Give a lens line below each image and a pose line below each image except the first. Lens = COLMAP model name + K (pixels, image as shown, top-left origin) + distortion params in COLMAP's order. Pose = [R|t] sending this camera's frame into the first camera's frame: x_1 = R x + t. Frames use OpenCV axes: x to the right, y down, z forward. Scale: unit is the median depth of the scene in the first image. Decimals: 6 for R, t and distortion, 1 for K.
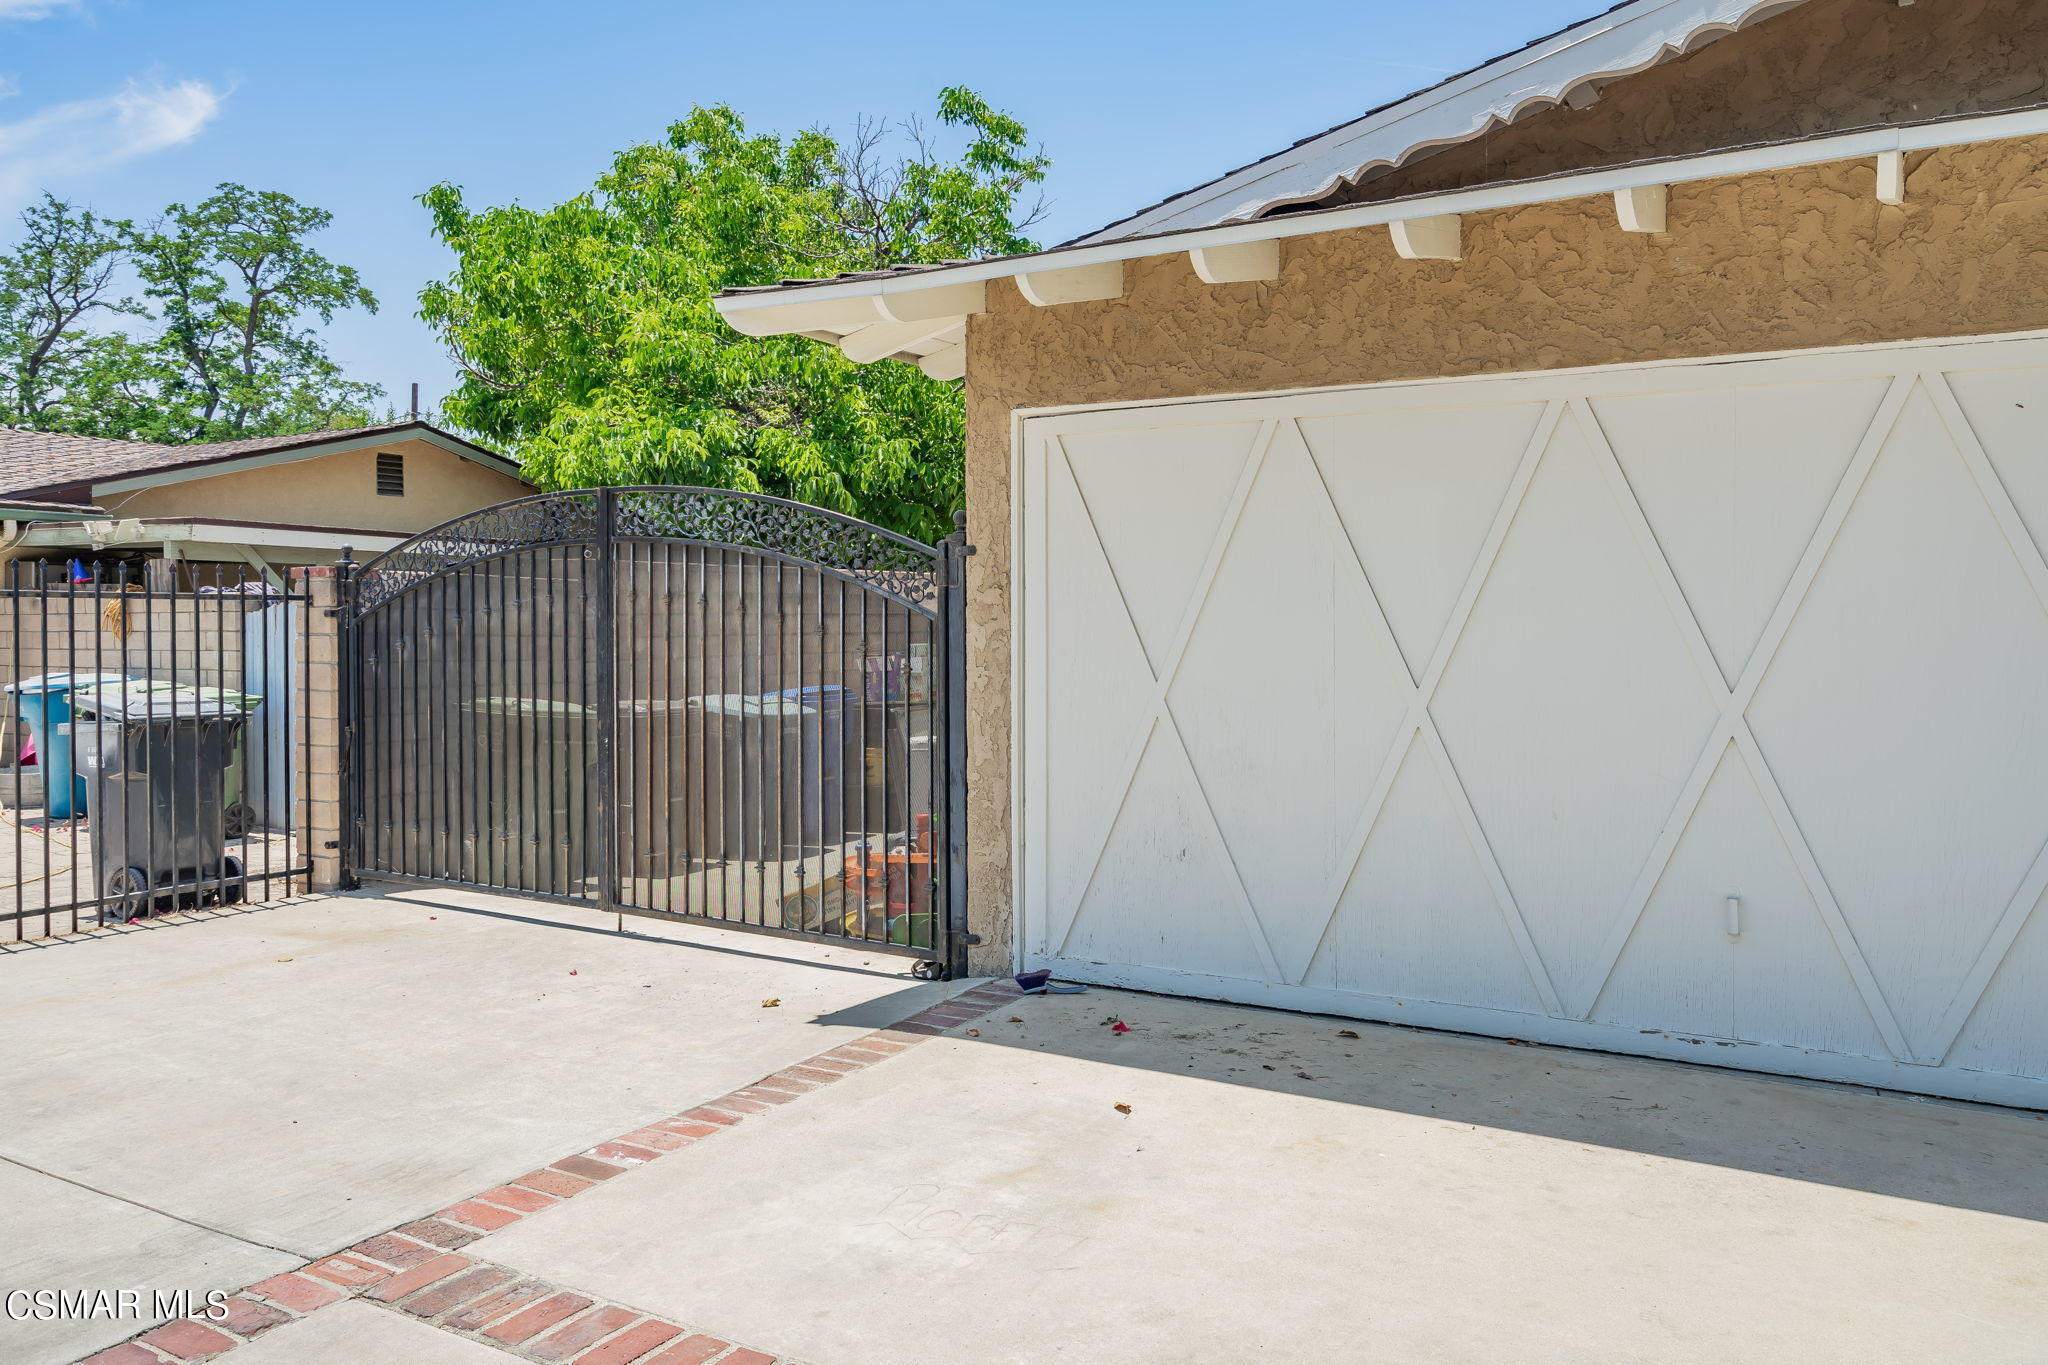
lens RADIAL K [[1514.4, 0, 1029.4], [0, 1514.4, 643.4], [0, 0, 1]] dist [0.002843, 0.001216]
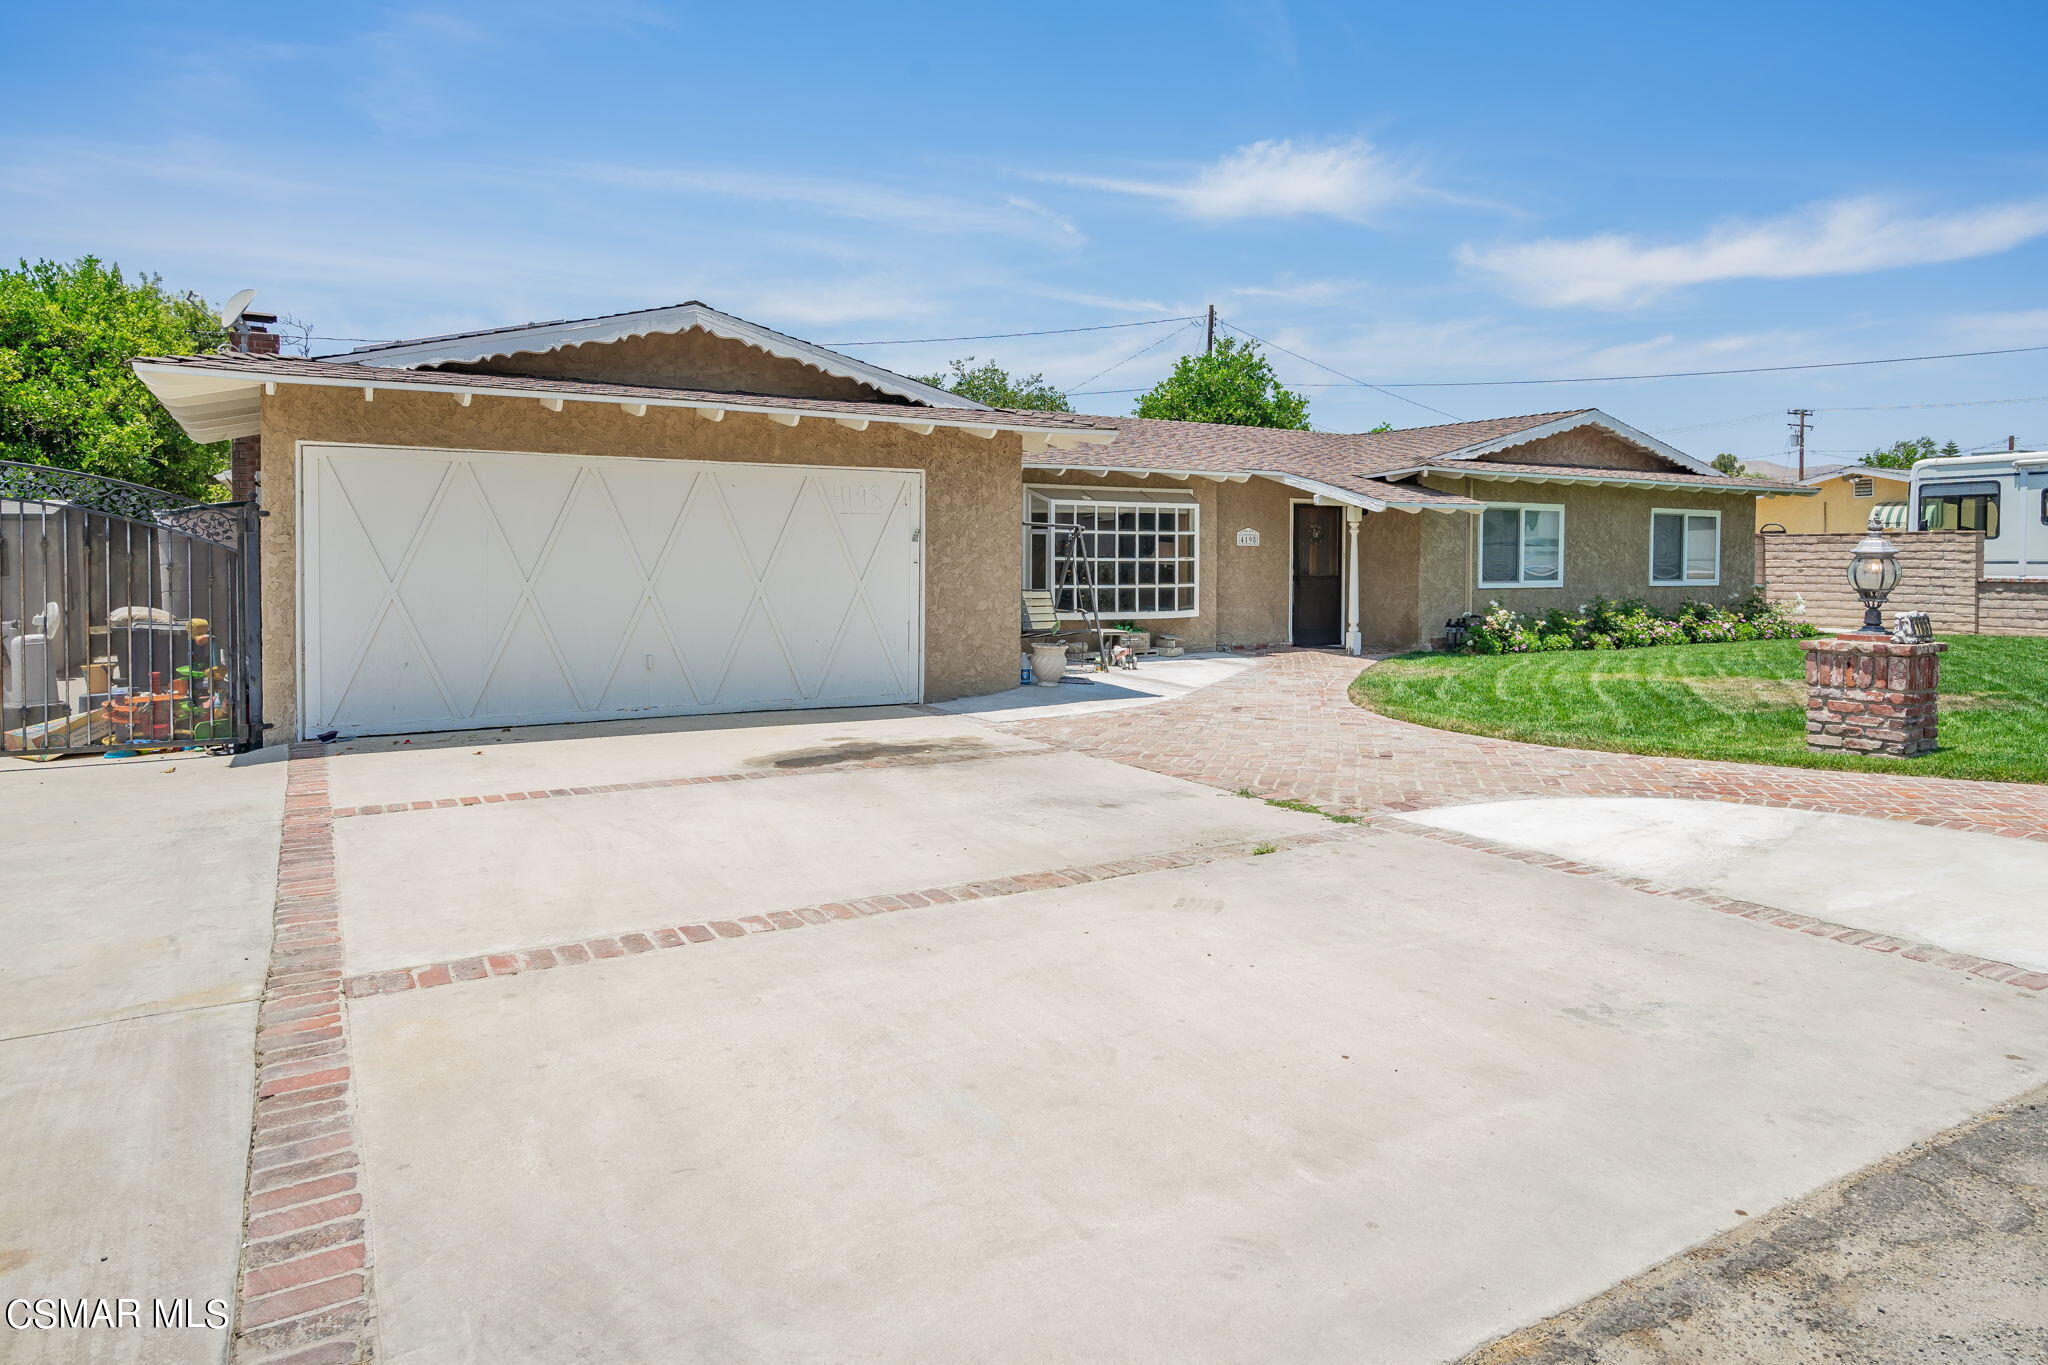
lens RADIAL K [[1245.4, 0, 1015.4], [0, 1245.4, 586.4], [0, 0, 1]] dist [0.006557, 0.001002]
pose [[0.485402, -0.016107, 0.874143, -0.756742], [0.010975, 0.999864, 0.012329, 0.014786], [-0.874222, 0.003609, 0.485513, -0.433251]]
